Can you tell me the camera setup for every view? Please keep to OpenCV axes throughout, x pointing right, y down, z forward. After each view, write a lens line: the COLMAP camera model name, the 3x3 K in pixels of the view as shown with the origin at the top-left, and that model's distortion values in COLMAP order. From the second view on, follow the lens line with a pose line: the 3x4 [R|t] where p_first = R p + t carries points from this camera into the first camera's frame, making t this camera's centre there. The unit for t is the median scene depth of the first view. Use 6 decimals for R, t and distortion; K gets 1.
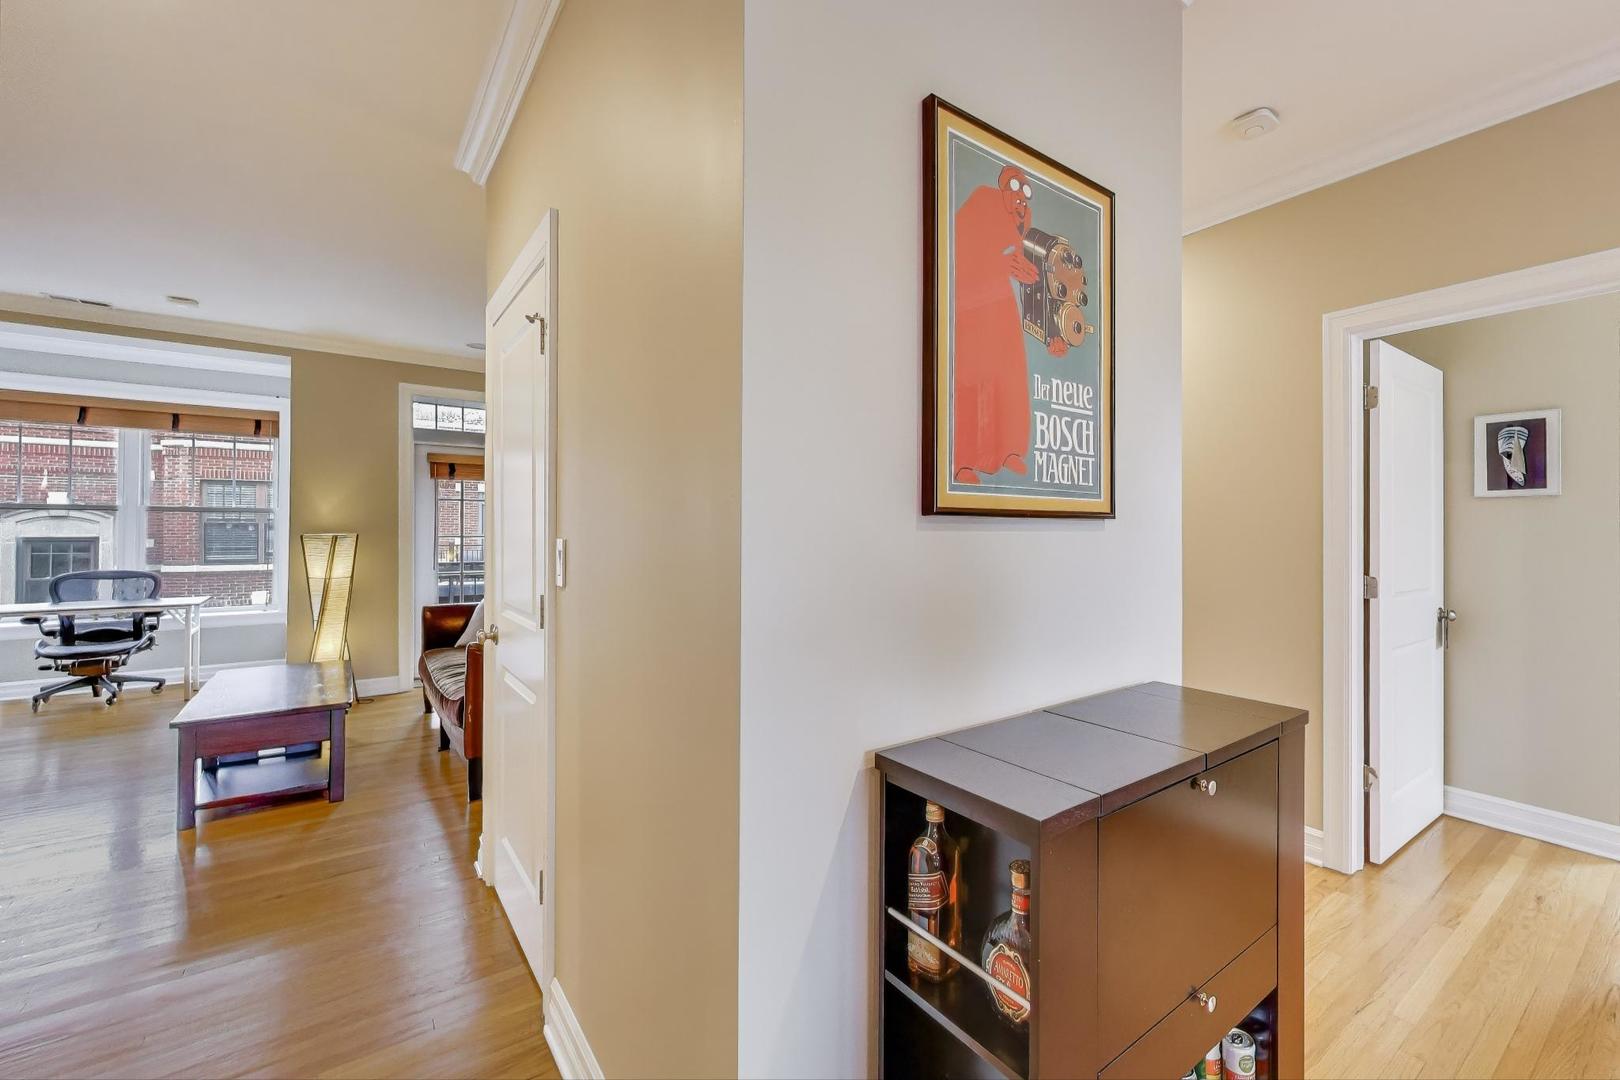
lens RADIAL K [[690.9, 0, 926.1], [0, 690.9, 528.9], [0, 0, 1]] dist [0.007081, -0.000818]
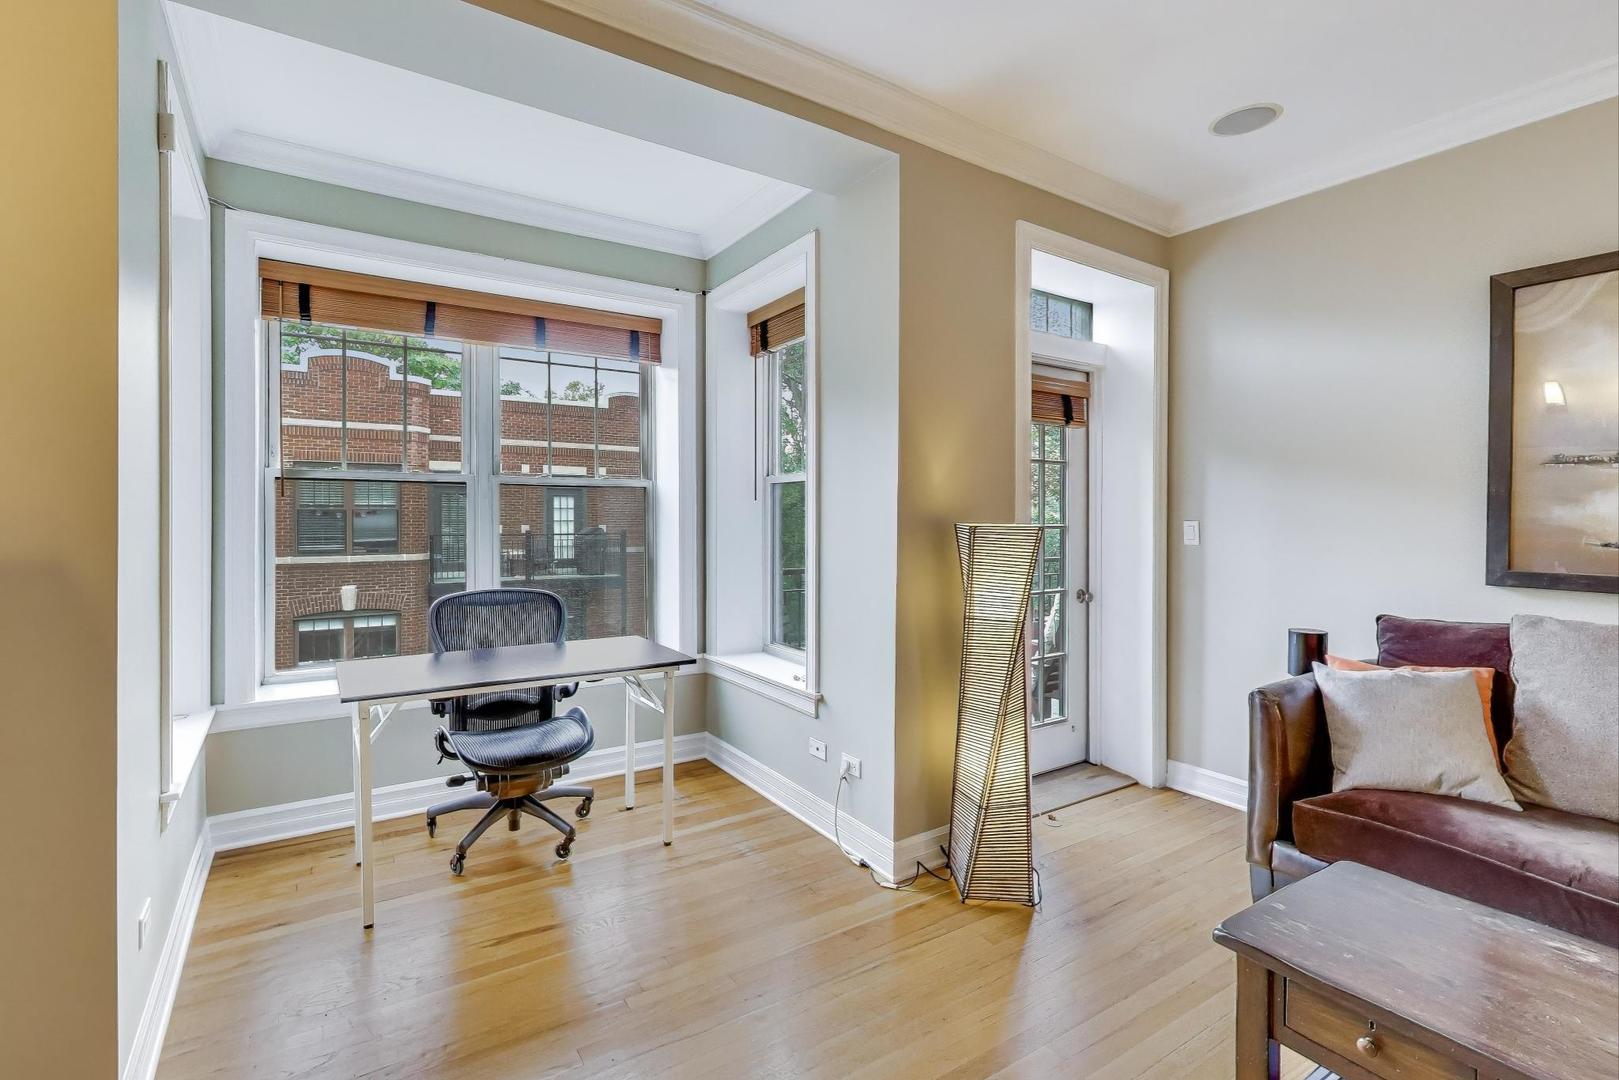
lens RADIAL K [[720.8, 0, 741.6], [0, 720.8, 517.7], [0, 0, 1]] dist [0.002022, 0.000126]
pose [[0.987747, -0.000434, -0.156062, -0.870192], [0.000668, 0.999999, 0.001448, 0.002666], [0.156061, -0.001534, 0.987746, 0.451866]]
